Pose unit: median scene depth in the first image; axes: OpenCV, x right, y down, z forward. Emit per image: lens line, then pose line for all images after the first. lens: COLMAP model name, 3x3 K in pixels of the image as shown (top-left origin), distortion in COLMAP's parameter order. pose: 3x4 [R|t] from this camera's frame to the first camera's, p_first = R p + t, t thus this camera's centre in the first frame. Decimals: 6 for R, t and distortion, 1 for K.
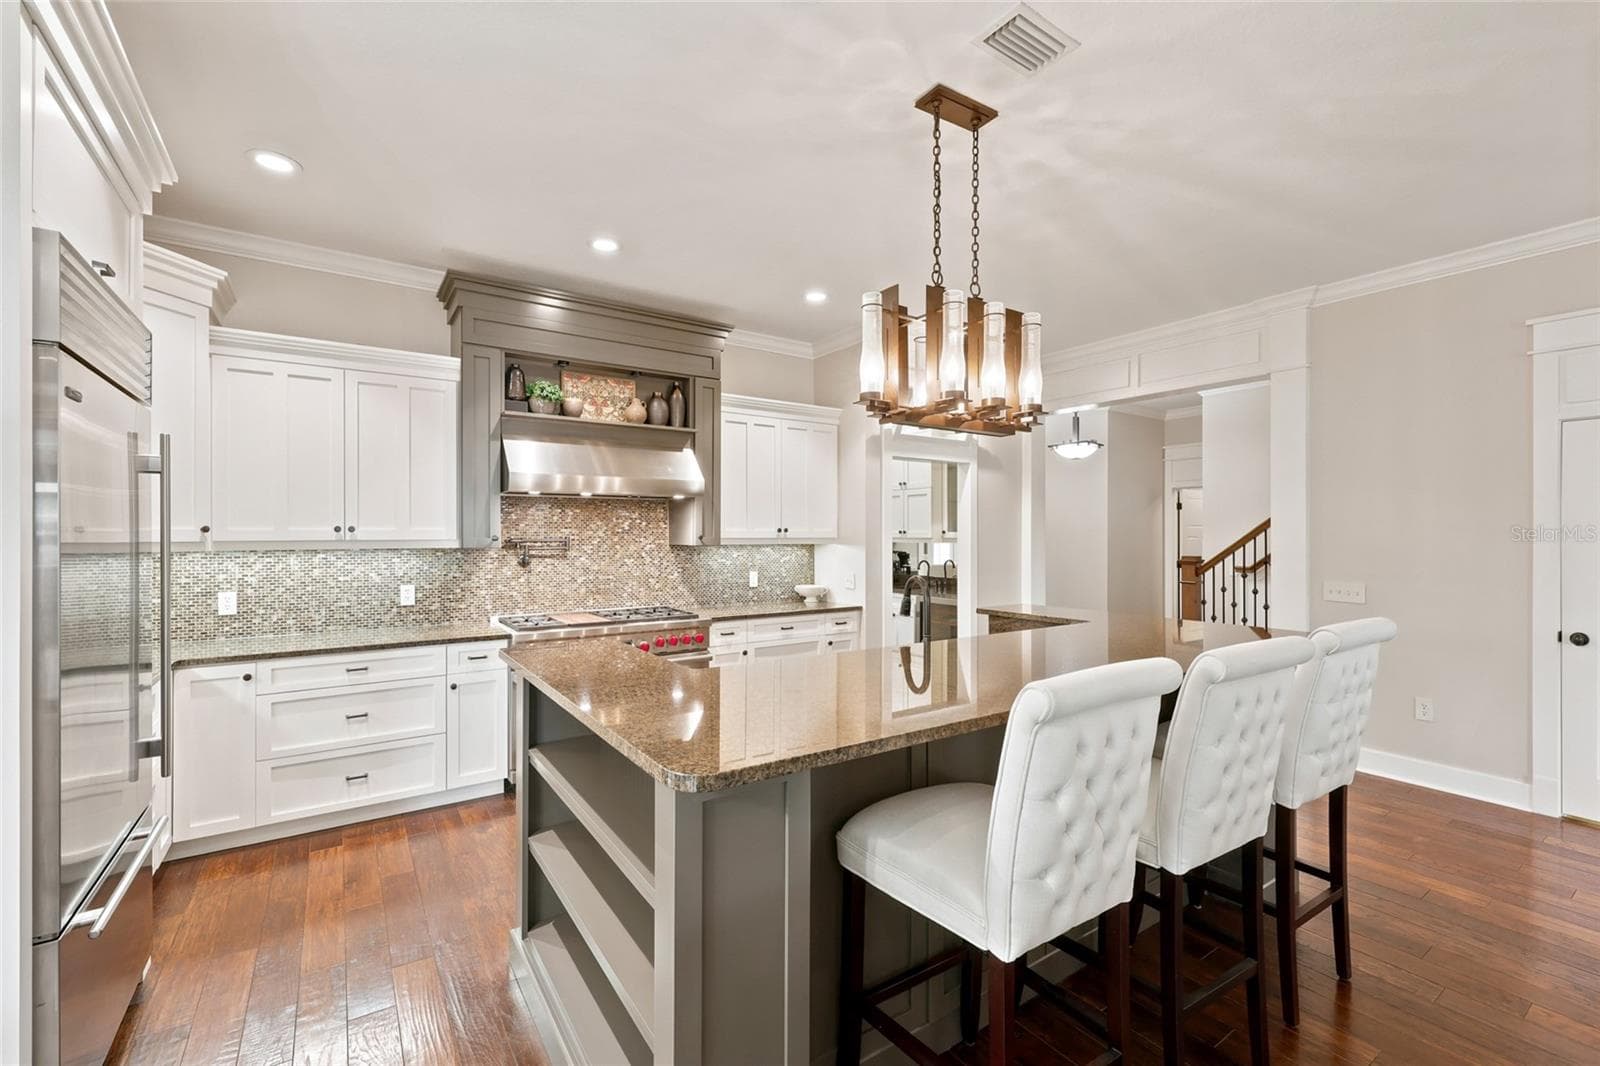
lens RADIAL K [[672.2, 0, 802.2], [0, 672.2, 535.7], [0, 0, 1]] dist [-0.001273, -0.000135]
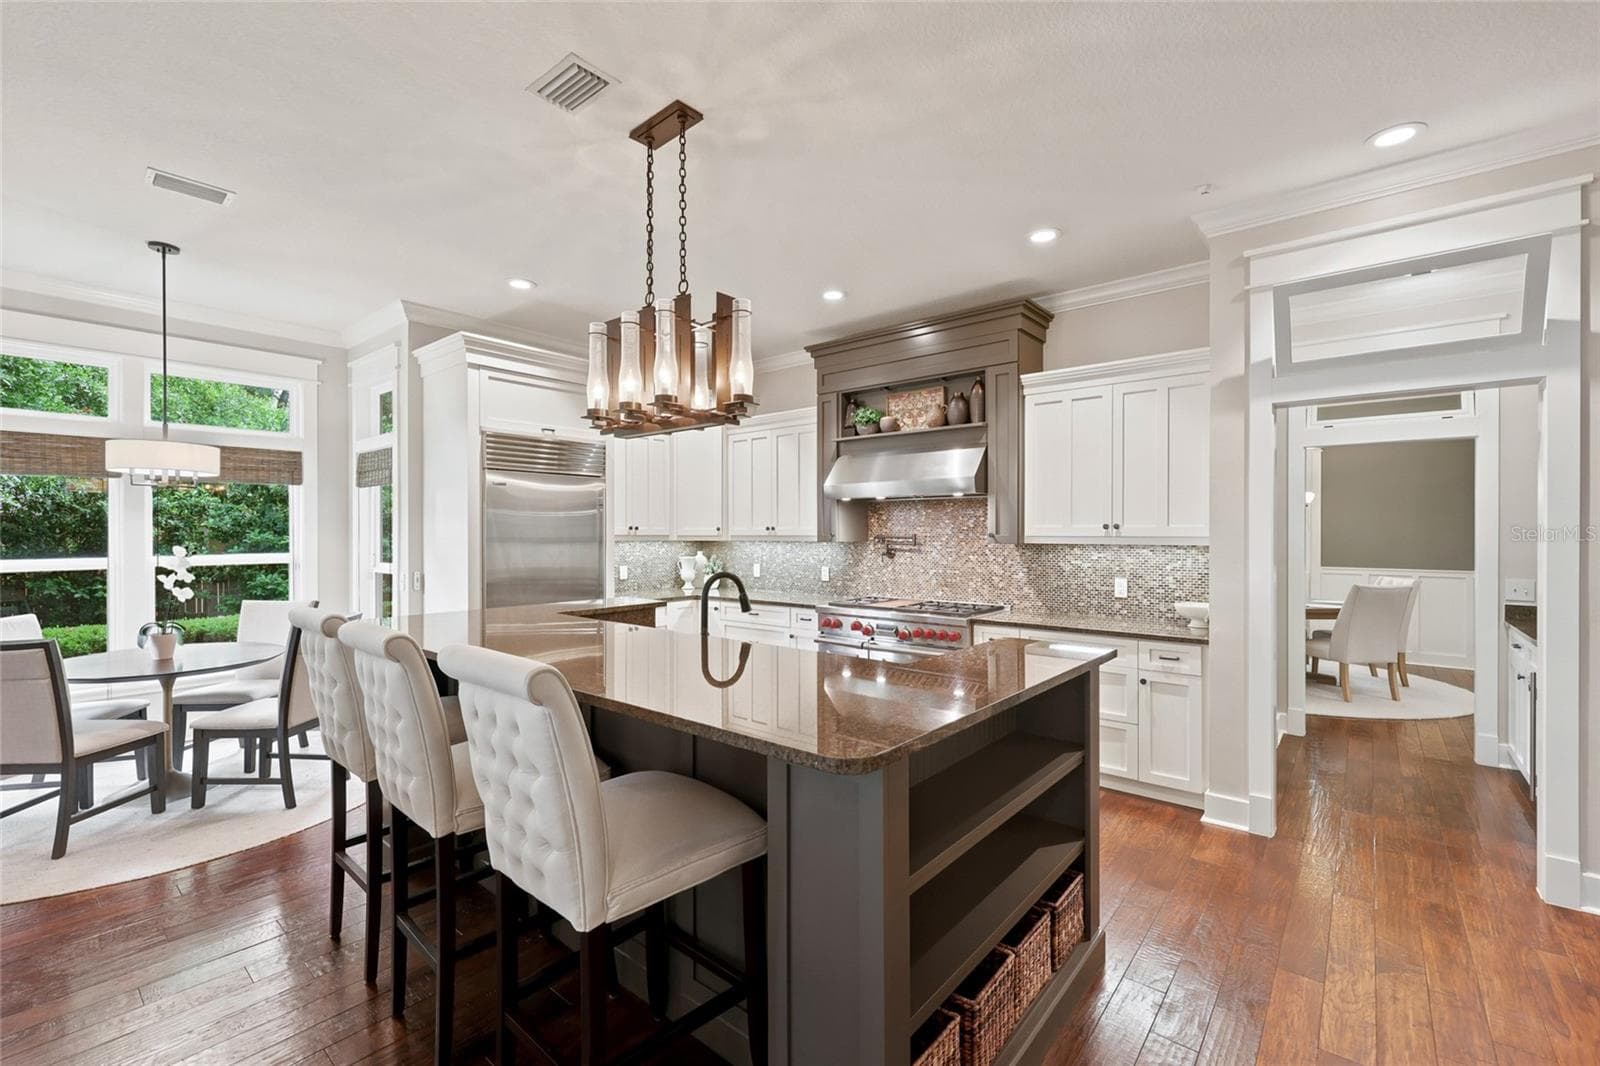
lens RADIAL K [[672.2, 0, 802.2], [0, 672.2, 535.7], [0, 0, 1]] dist [-0.001273, -0.000135]
pose [[0.277043, 0.005870, -0.960840, 0.702627], [-0.001594, 0.999983, 0.005649, -0.001399], [0.960856, -0.000033, 0.277047, 0.494027]]
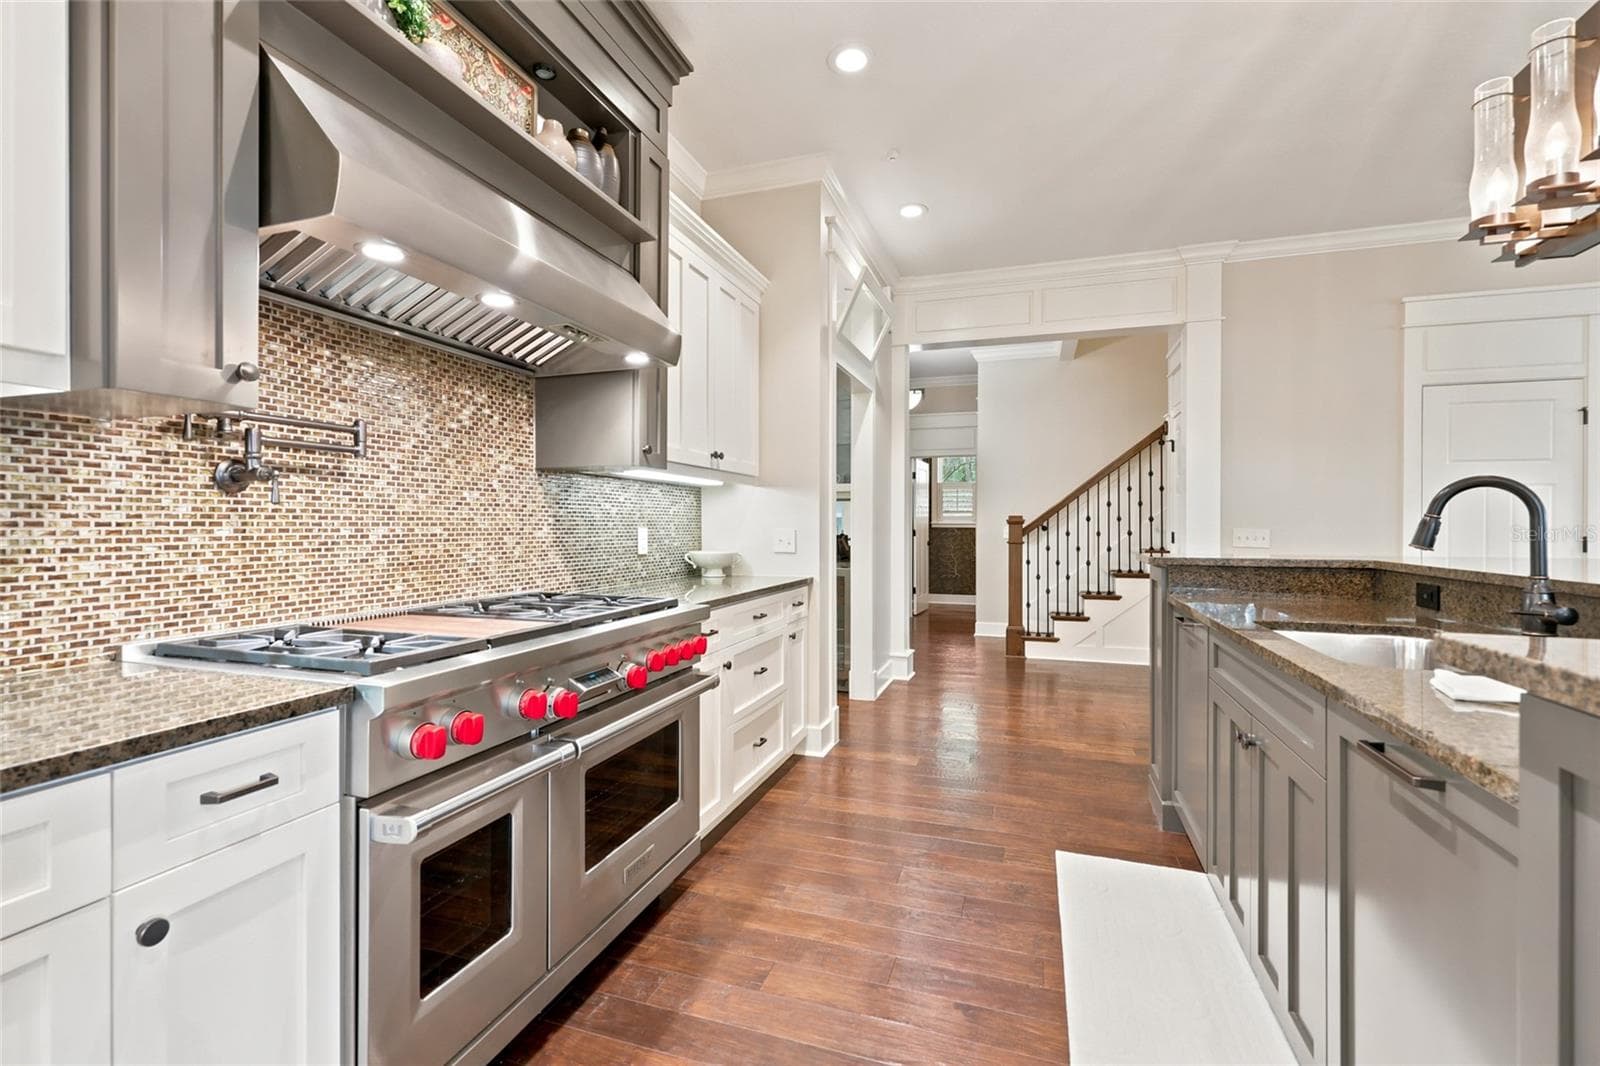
lens RADIAL K [[688.8, 0, 796.6], [0, 688.8, 528.1], [0, 0, 1]] dist [-0.000526, 0.000173]
pose [[0.799937, -0.001032, 0.600083, -0.385056], [0.000047, 0.999999, 0.001658, 0.062550], [-0.600084, -0.001298, 0.799936, 0.528577]]
